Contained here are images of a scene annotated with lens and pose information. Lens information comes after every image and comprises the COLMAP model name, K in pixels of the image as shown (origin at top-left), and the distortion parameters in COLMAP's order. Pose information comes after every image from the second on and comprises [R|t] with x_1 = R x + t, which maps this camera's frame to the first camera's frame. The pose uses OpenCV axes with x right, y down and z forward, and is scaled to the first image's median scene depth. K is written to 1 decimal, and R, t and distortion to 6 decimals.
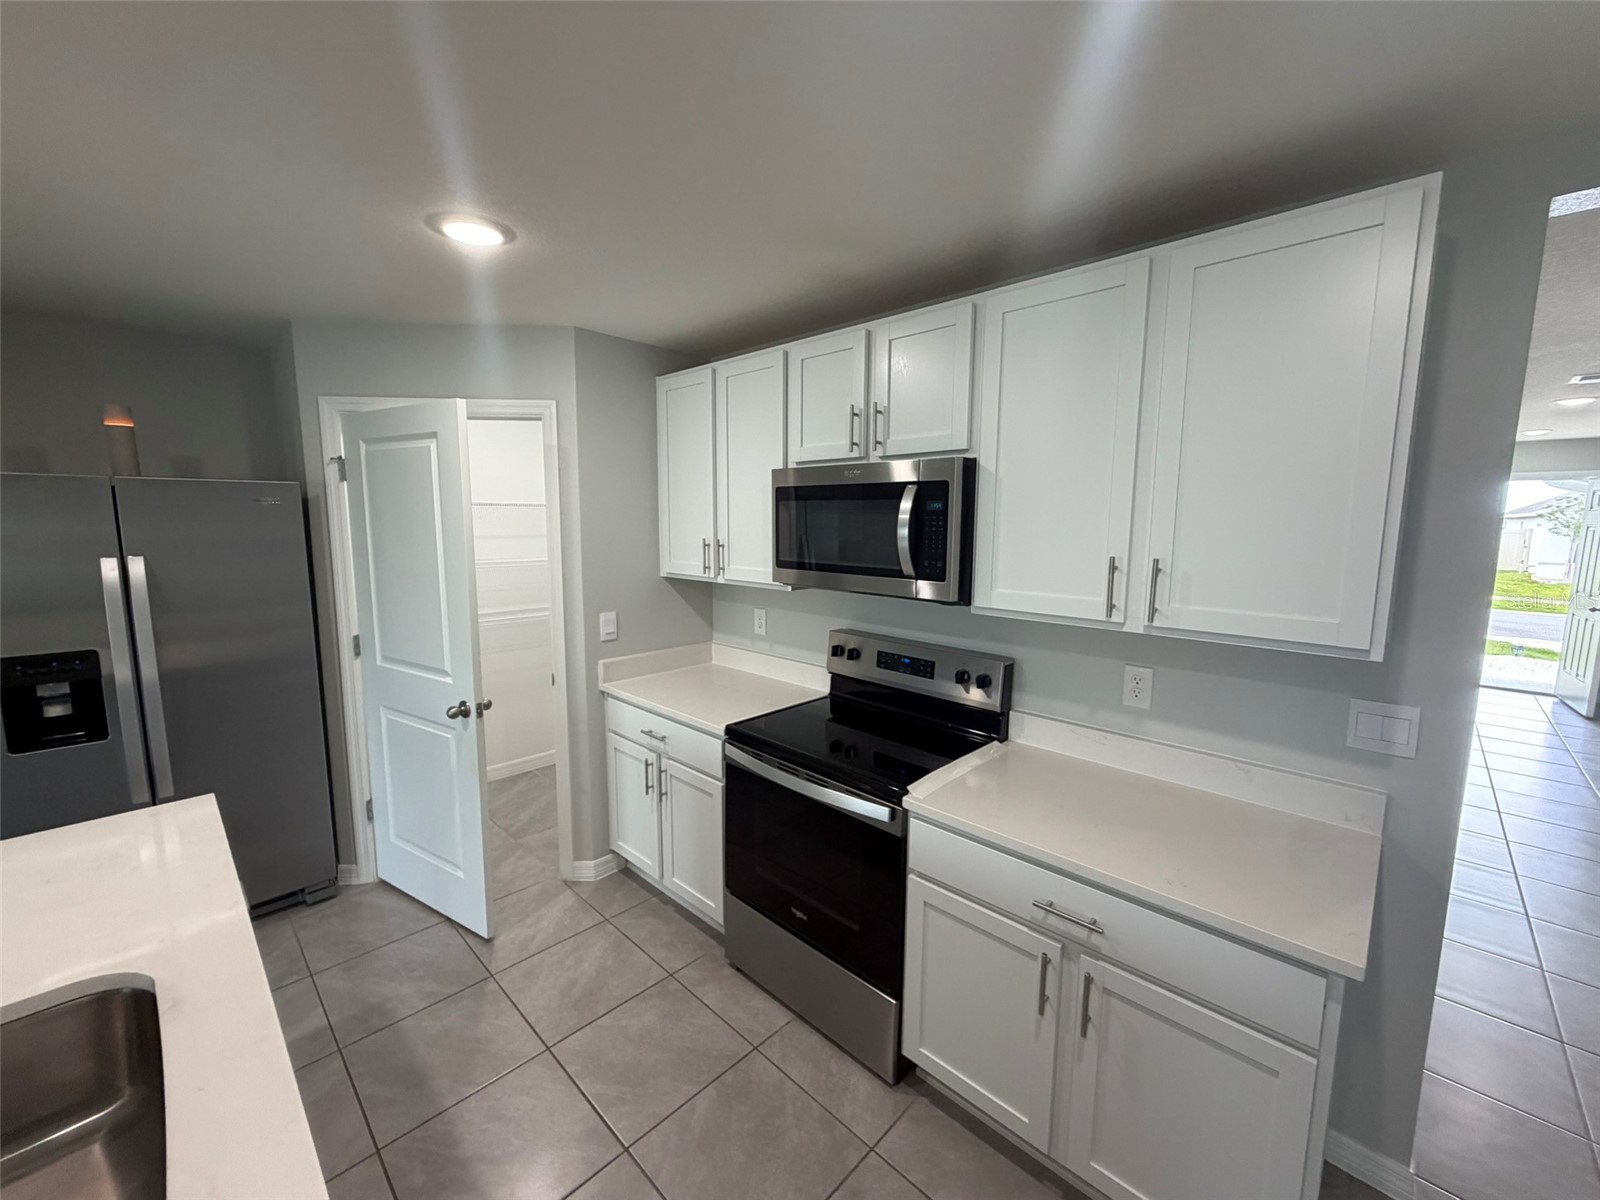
lens RADIAL K [[638.5, 0, 797.4], [0, 638.5, 598.5], [0, 0, 1]] dist [-0.000357, -0.000208]
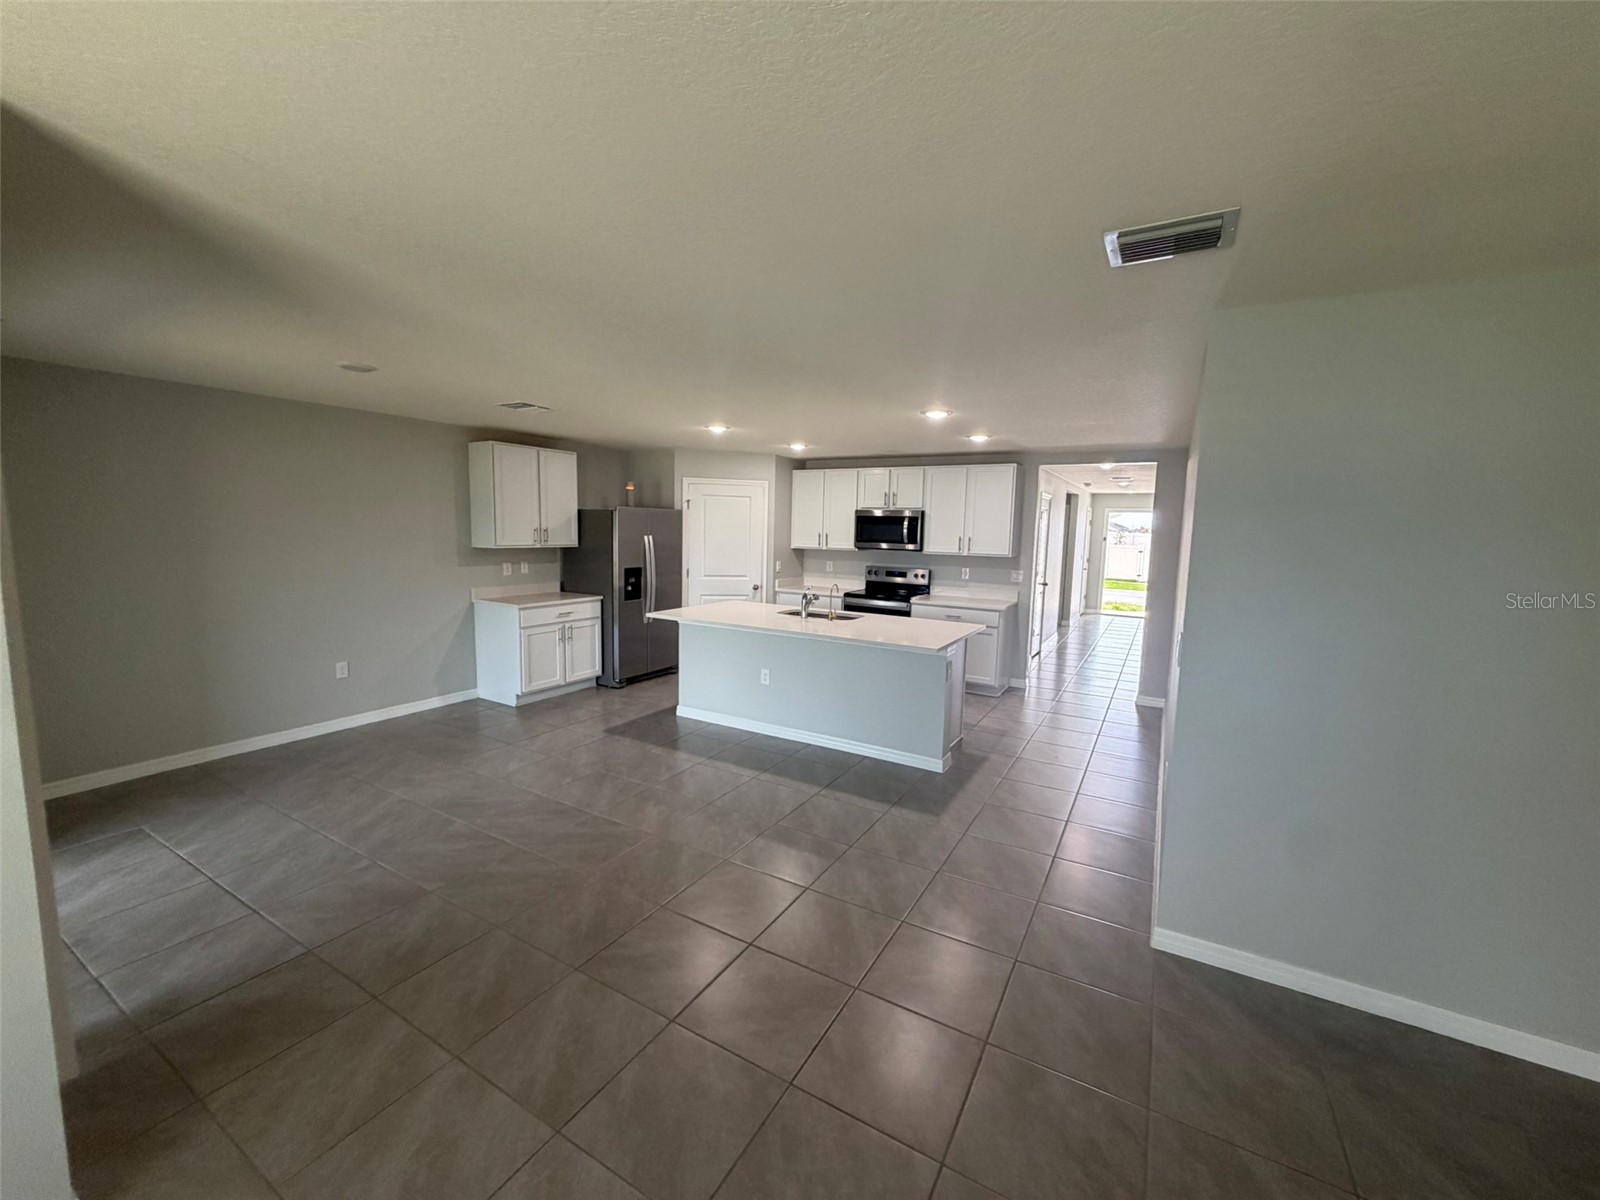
lens RADIAL K [[638.5, 0, 797.4], [0, 638.5, 598.5], [0, 0, 1]] dist [-0.000357, -0.000208]
pose [[0.970172, -0.011465, 0.242146, -1.042810], [0.013835, 0.999872, -0.008089, 0.239863], [-0.242023, 0.011198, 0.970206, -1.871868]]
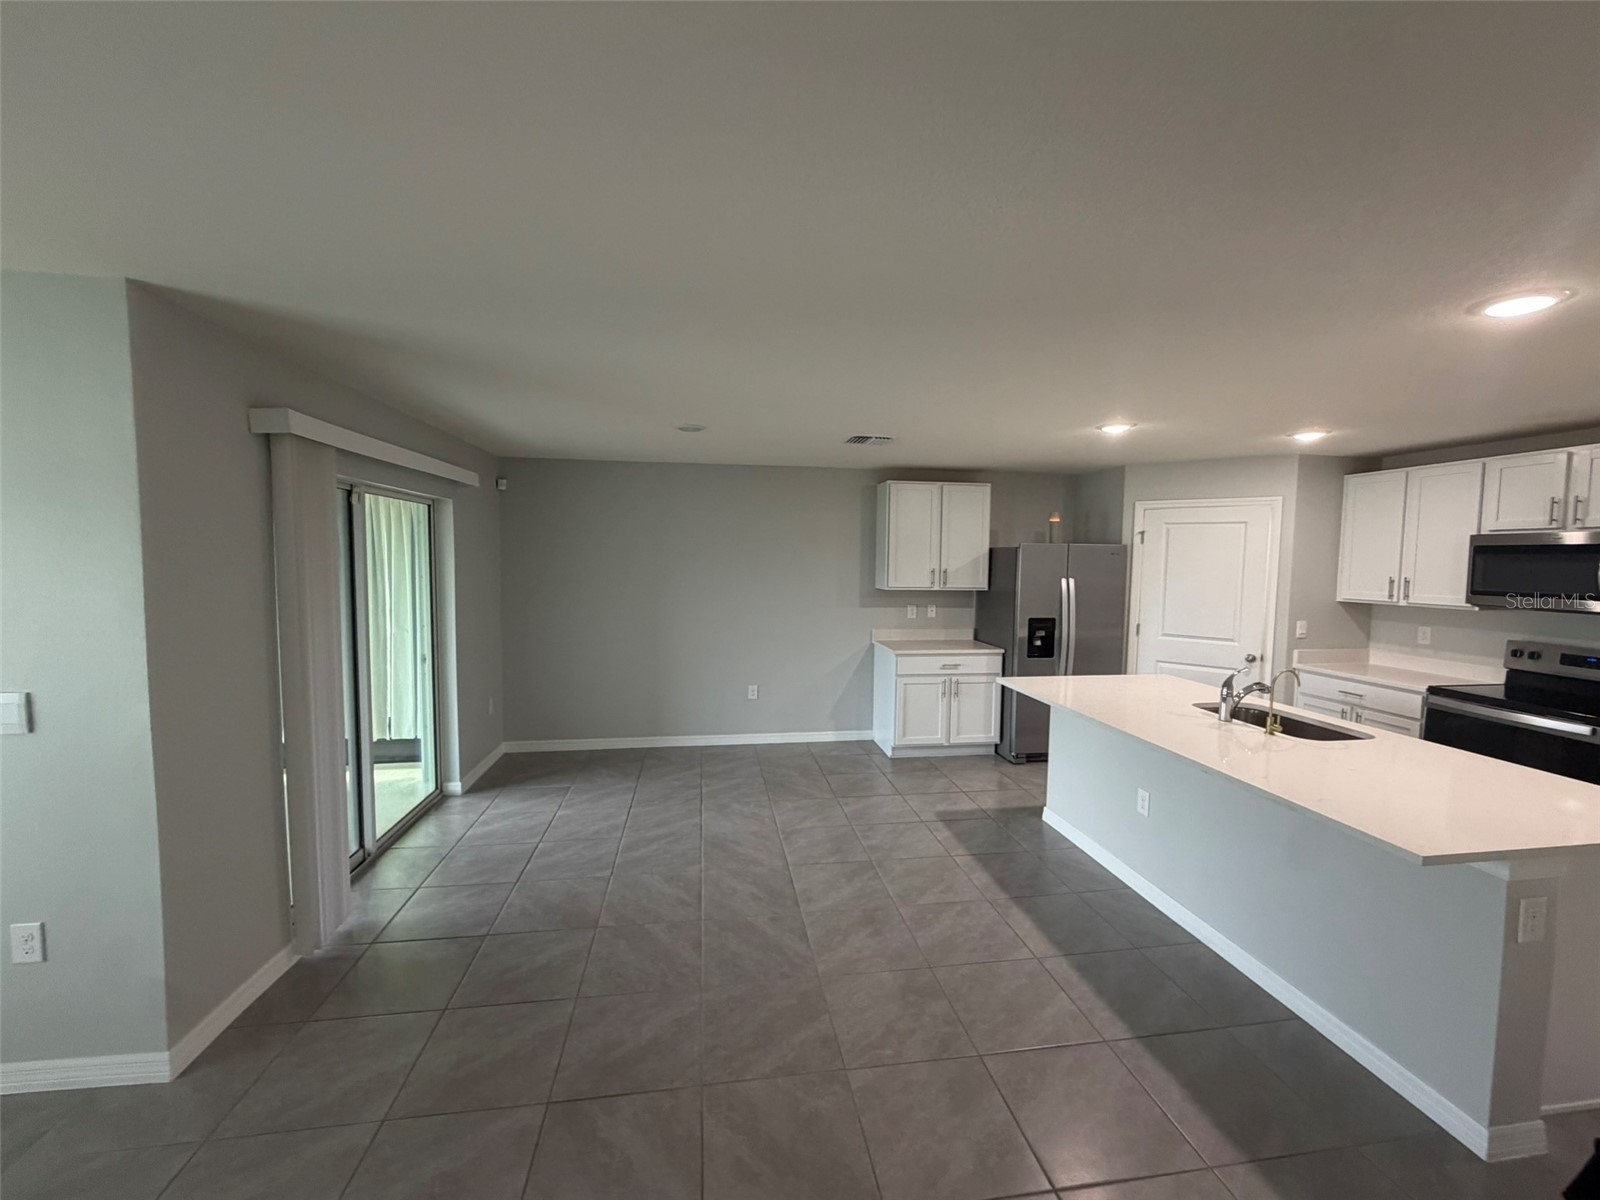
lens RADIAL K [[638.5, 0, 797.4], [0, 638.5, 598.5], [0, 0, 1]] dist [-0.000357, -0.000208]
pose [[0.795611, 0.041707, -0.604371, -0.415940], [-0.081711, 0.995899, -0.038840, 0.164736], [0.600273, 0.080285, 0.795756, -1.324116]]
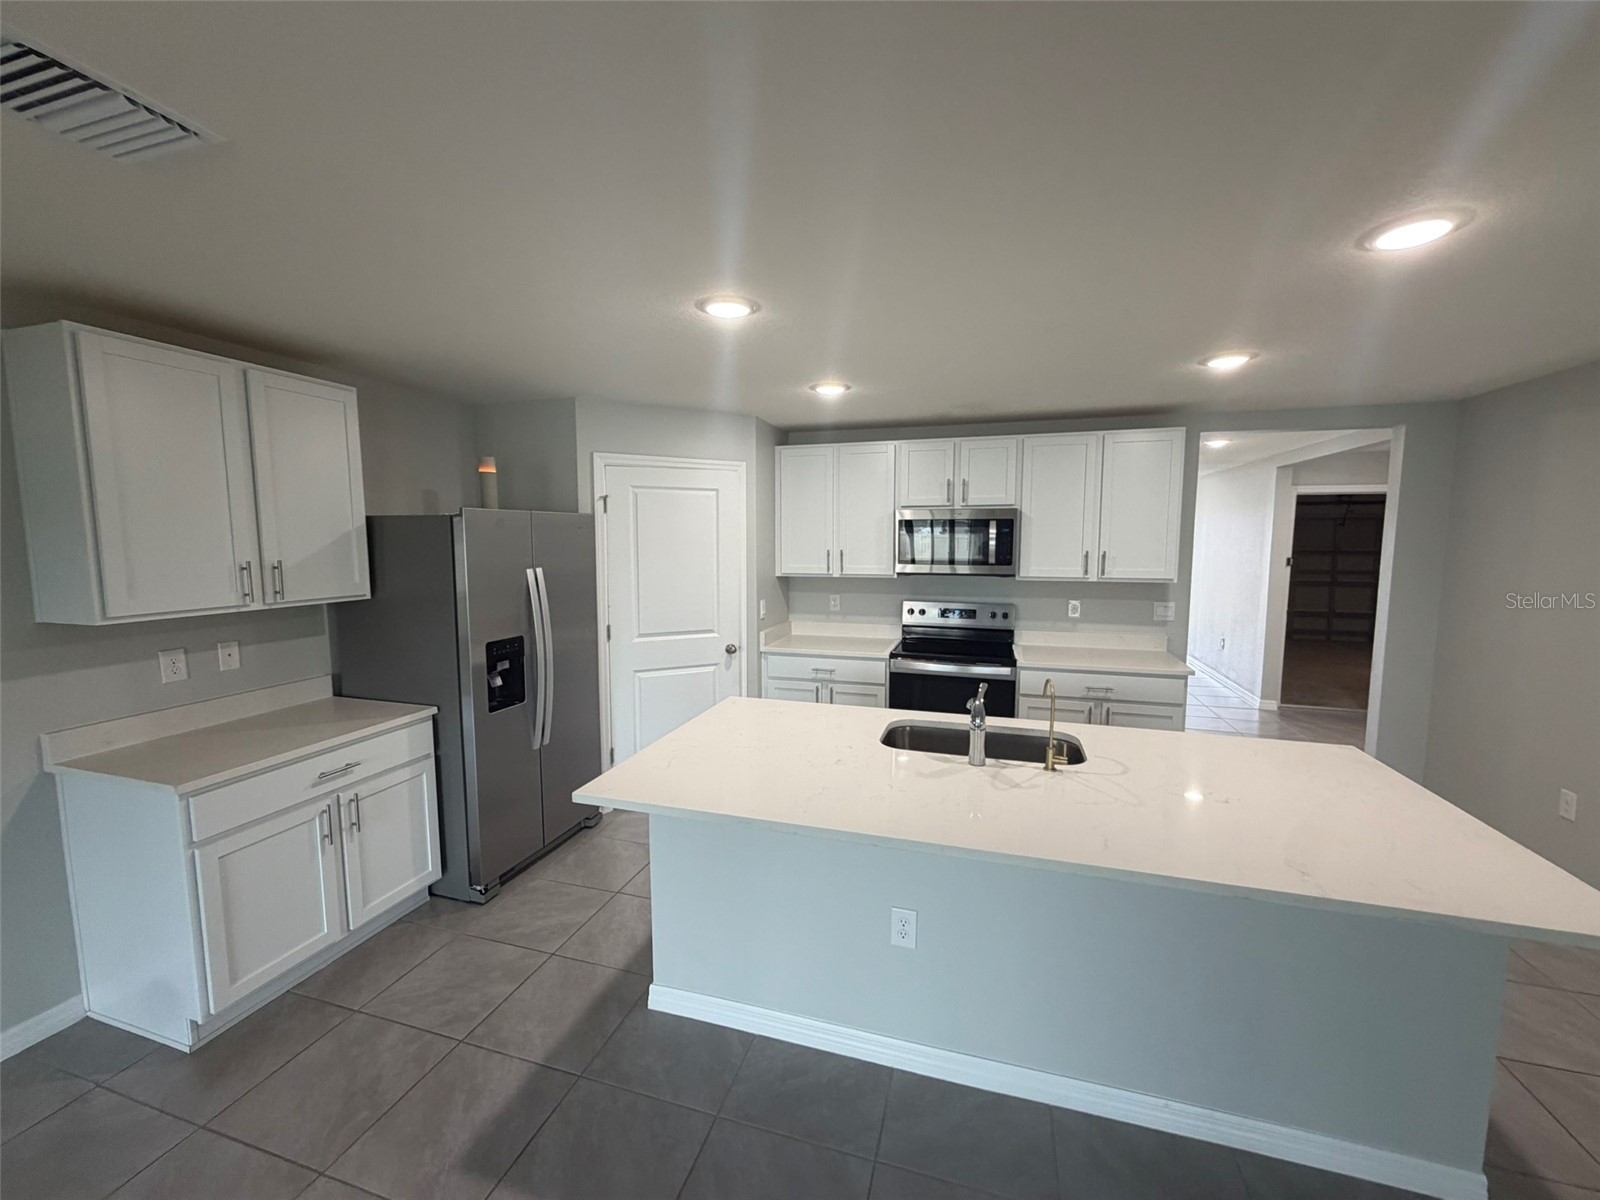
lens RADIAL K [[638.5, 0, 797.4], [0, 638.5, 598.5], [0, 0, 1]] dist [-0.000357, -0.000208]
pose [[0.889841, -0.052018, 0.453296, -1.115019], [0.064460, 0.997848, -0.012028, 0.051579], [-0.451695, 0.039922, 0.891279, -0.473664]]
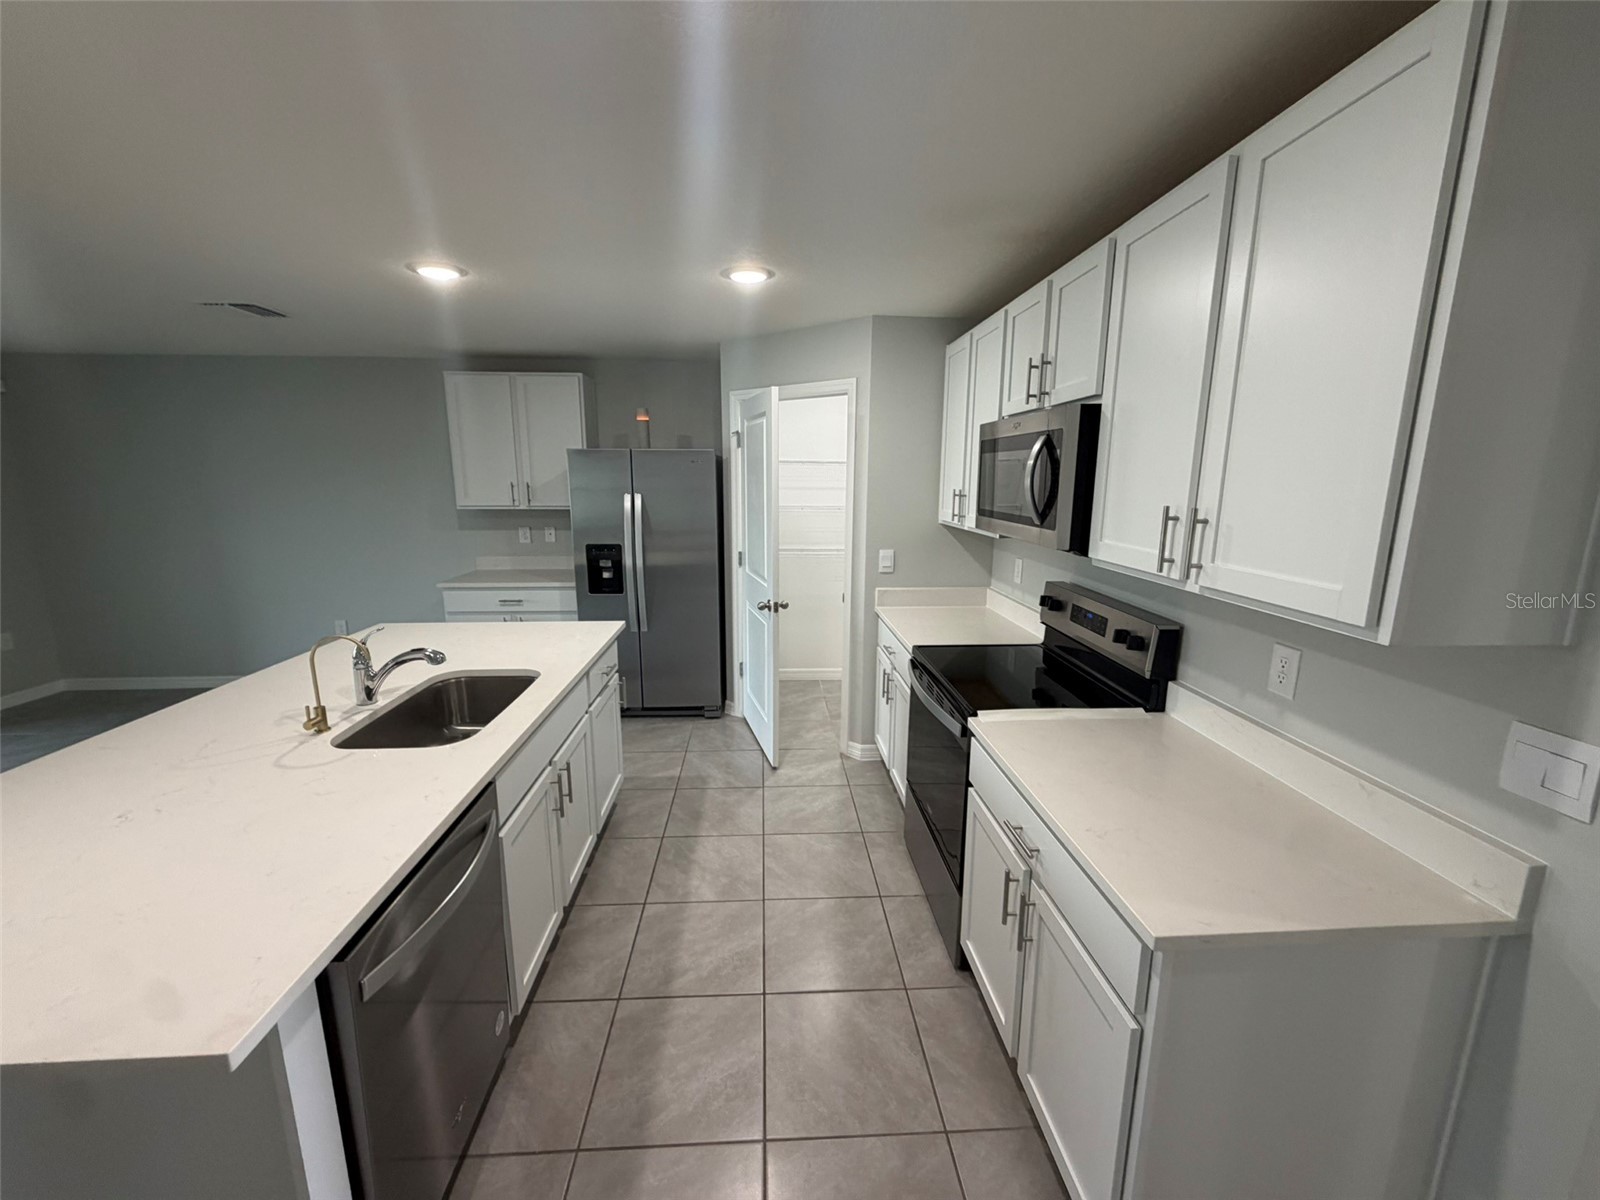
lens RADIAL K [[638.5, 0, 797.4], [0, 638.5, 598.5], [0, 0, 1]] dist [-0.000357, -0.000208]
pose [[0.735084, 0.126108, -0.666144, 0.494704], [-0.084430, 0.991927, 0.094614, 0.016285], [0.672698, -0.013307, 0.739798, -0.024852]]
